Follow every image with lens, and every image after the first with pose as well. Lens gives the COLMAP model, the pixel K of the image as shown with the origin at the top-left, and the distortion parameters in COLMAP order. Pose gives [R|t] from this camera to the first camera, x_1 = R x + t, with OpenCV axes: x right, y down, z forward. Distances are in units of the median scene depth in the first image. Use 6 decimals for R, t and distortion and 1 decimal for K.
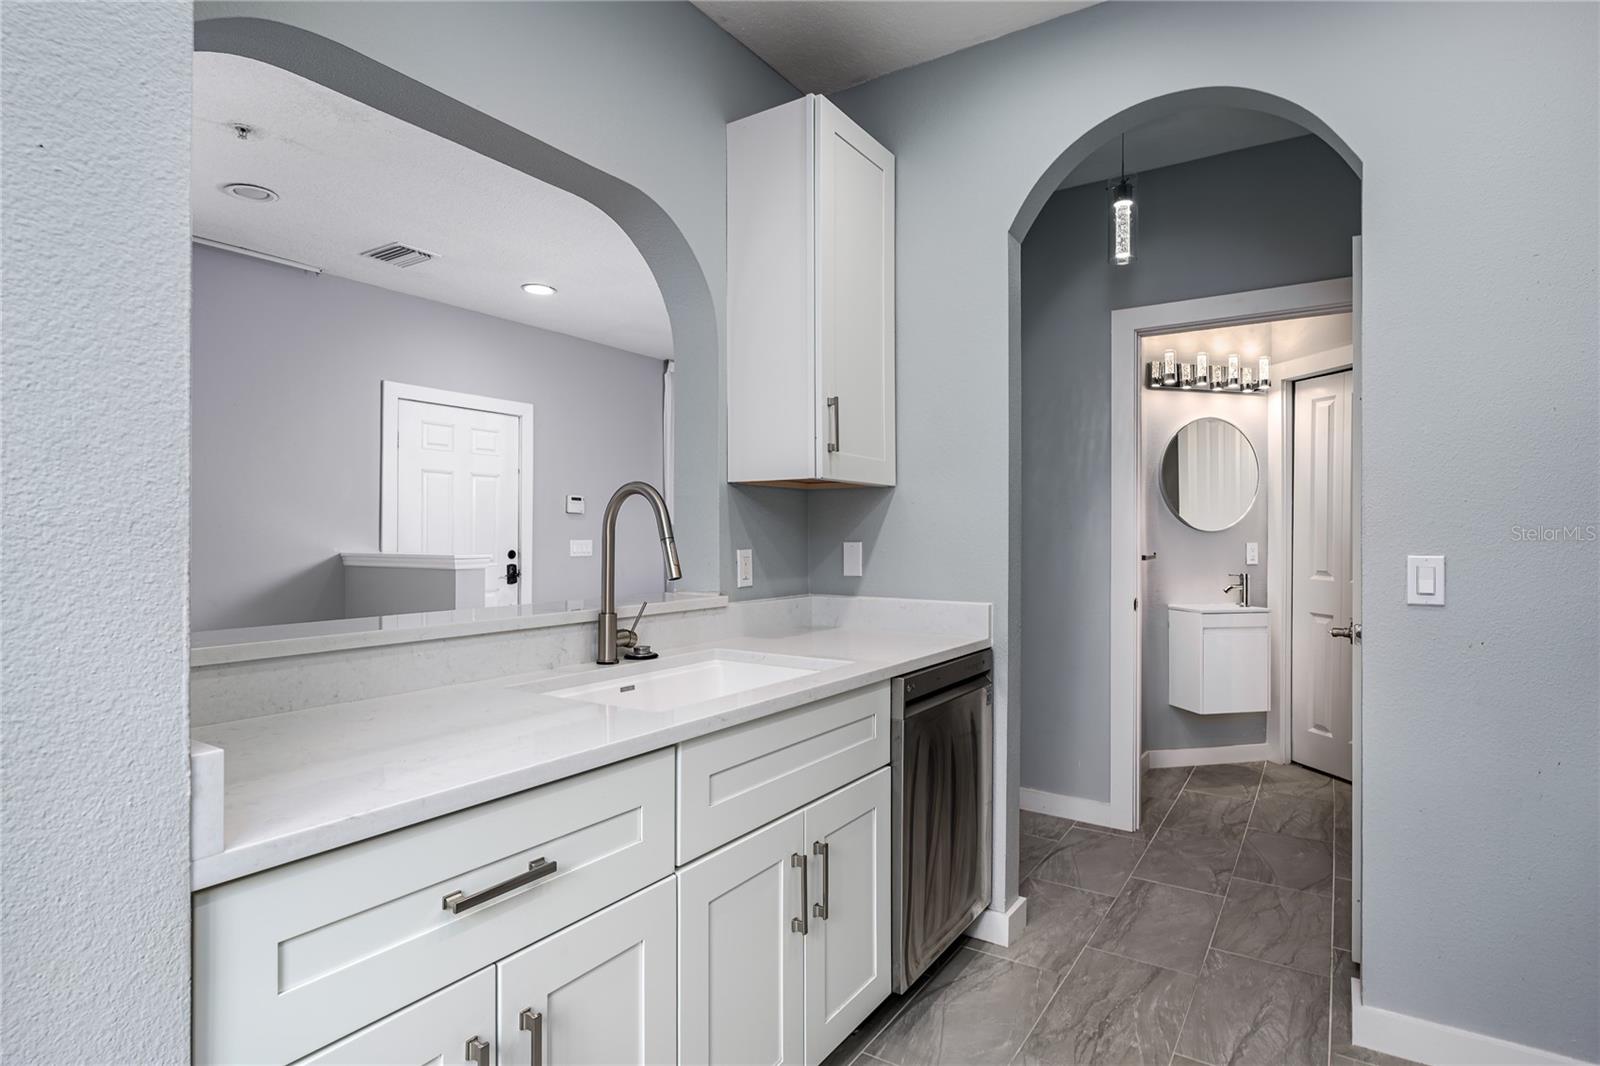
lens RADIAL K [[844.2, 0, 791.1], [0, 844.2, 536.1], [0, 0, 1]] dist [-0.016173, 0.002433]
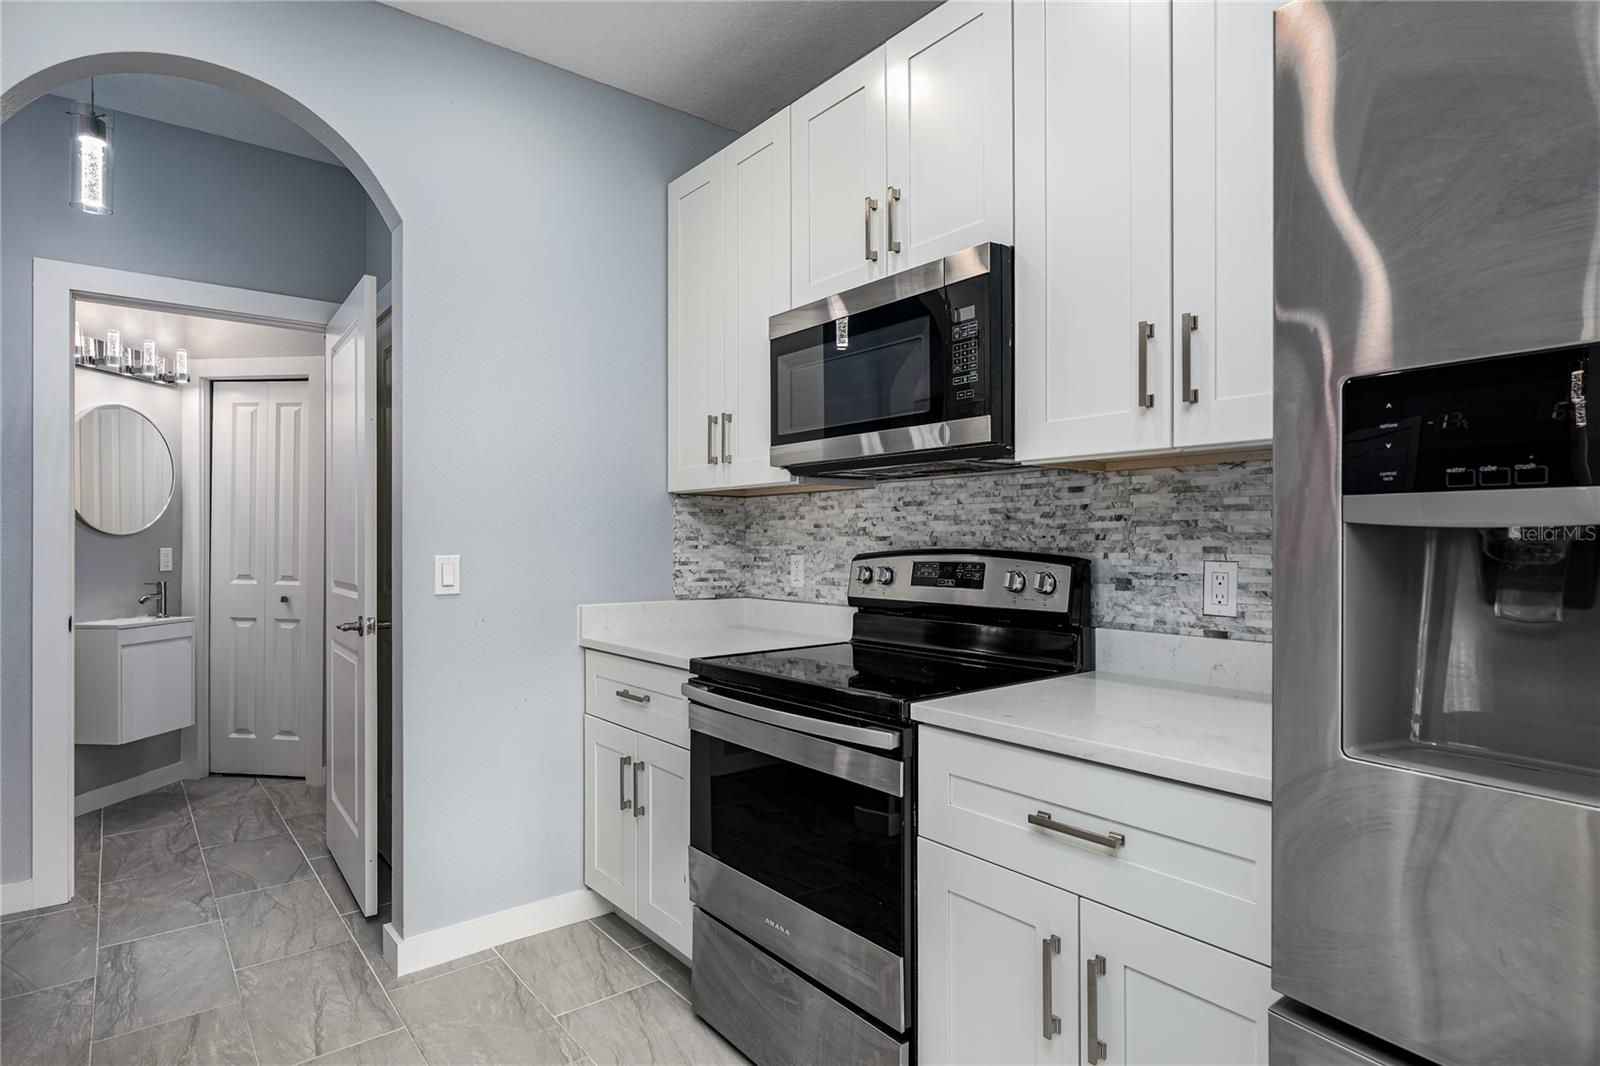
lens RADIAL K [[844.2, 0, 835.4], [0, 844.2, 539.8], [0, 0, 1]] dist [-0.016173, 0.002433]
pose [[0.251822, -0.002750, 0.967770, -0.243494], [0.003013, 0.999993, 0.002057, -0.000716], [-0.967769, 0.002398, 0.251828, 0.092736]]
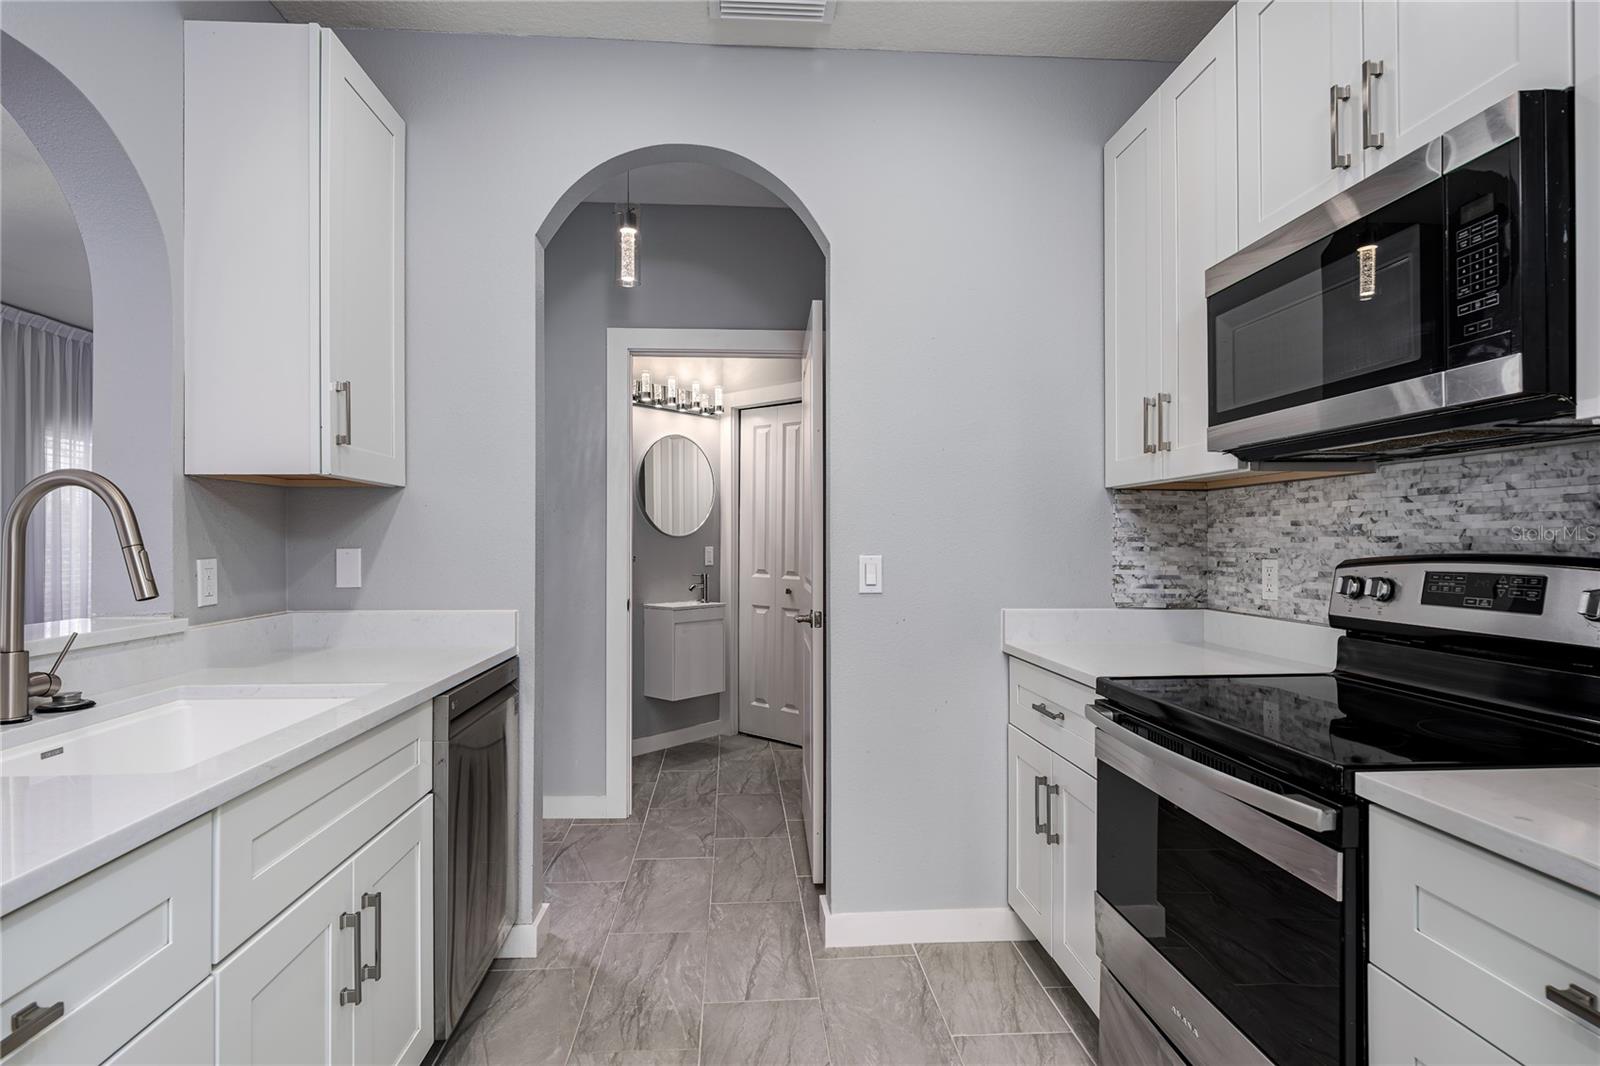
lens RADIAL K [[844.2, 0, 806.2], [0, 844.2, 535.8], [0, 0, 1]] dist [-0.016173, 0.002433]
pose [[0.779226, 0.001289, 0.626742, -0.112142], [0.002599, 0.999983, -0.005288, -0.000518], [-0.626738, 0.005750, 0.779209, 0.027772]]
